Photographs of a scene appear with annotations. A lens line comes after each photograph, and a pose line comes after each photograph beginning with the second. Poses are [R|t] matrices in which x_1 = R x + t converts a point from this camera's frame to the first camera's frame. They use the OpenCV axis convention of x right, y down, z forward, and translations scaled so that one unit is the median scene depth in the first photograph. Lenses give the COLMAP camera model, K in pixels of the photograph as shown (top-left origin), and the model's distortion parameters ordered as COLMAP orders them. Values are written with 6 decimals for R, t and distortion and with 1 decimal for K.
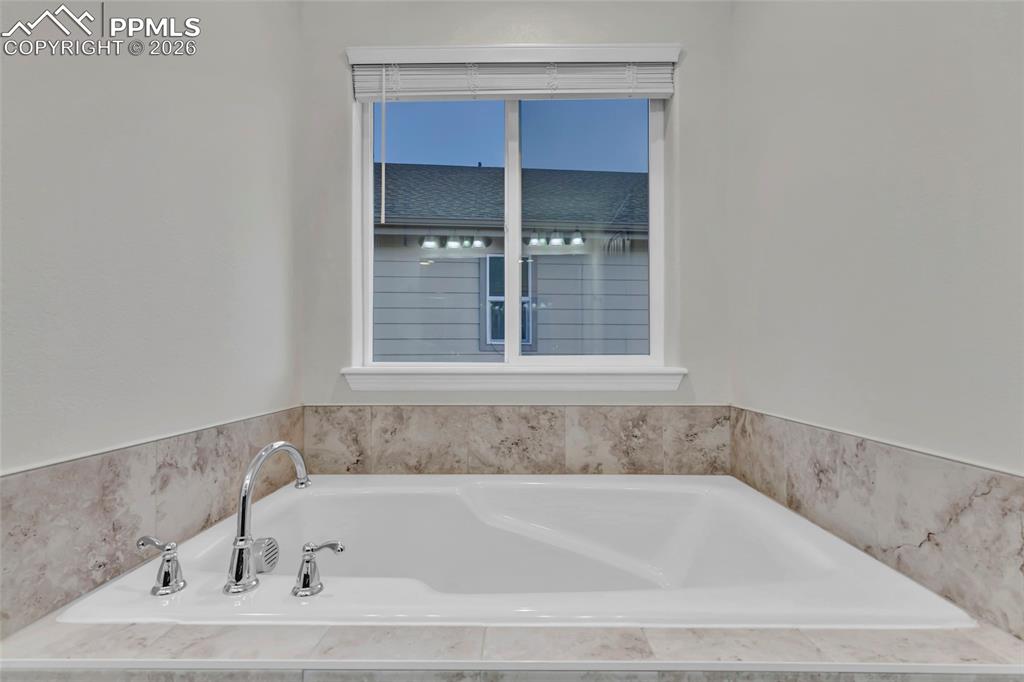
lens RADIAL K [[471.8, 0, 513.3], [0, 471.8, 349.4], [0, 0, 1]] dist [0.012746, -0.000522]
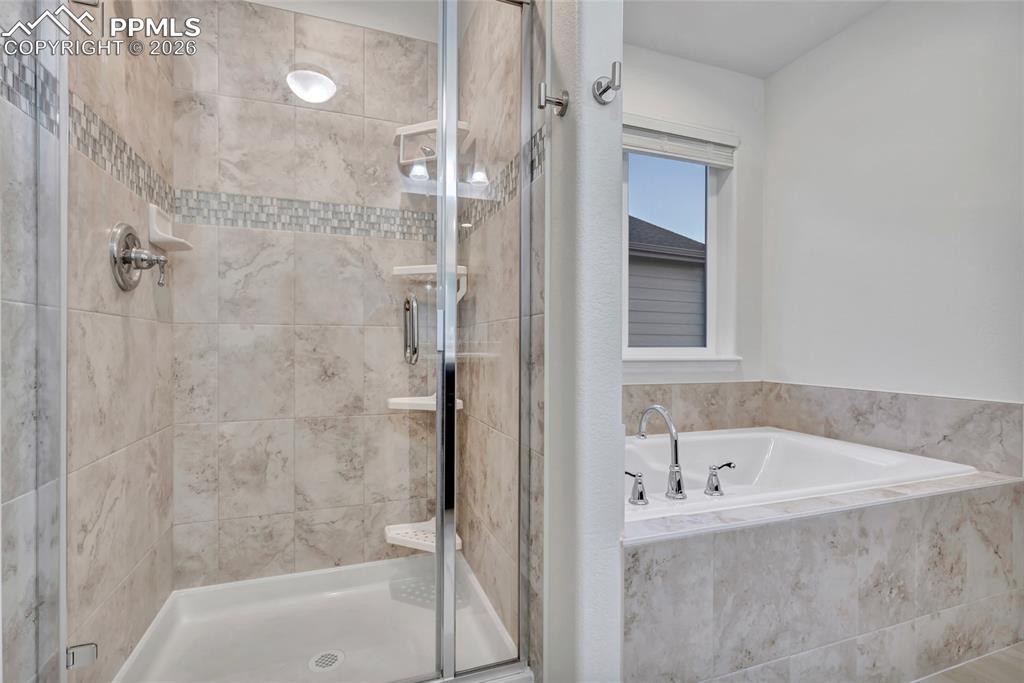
lens RADIAL K [[471.8, 0, 513.3], [0, 471.8, 349.9], [0, 0, 1]] dist [0.012746, -0.000522]
pose [[0.931775, 0.004374, 0.363011, -1.076893], [-0.011989, 0.999753, 0.018726, -0.001480], [-0.362839, -0.021801, 0.931597, -0.156732]]
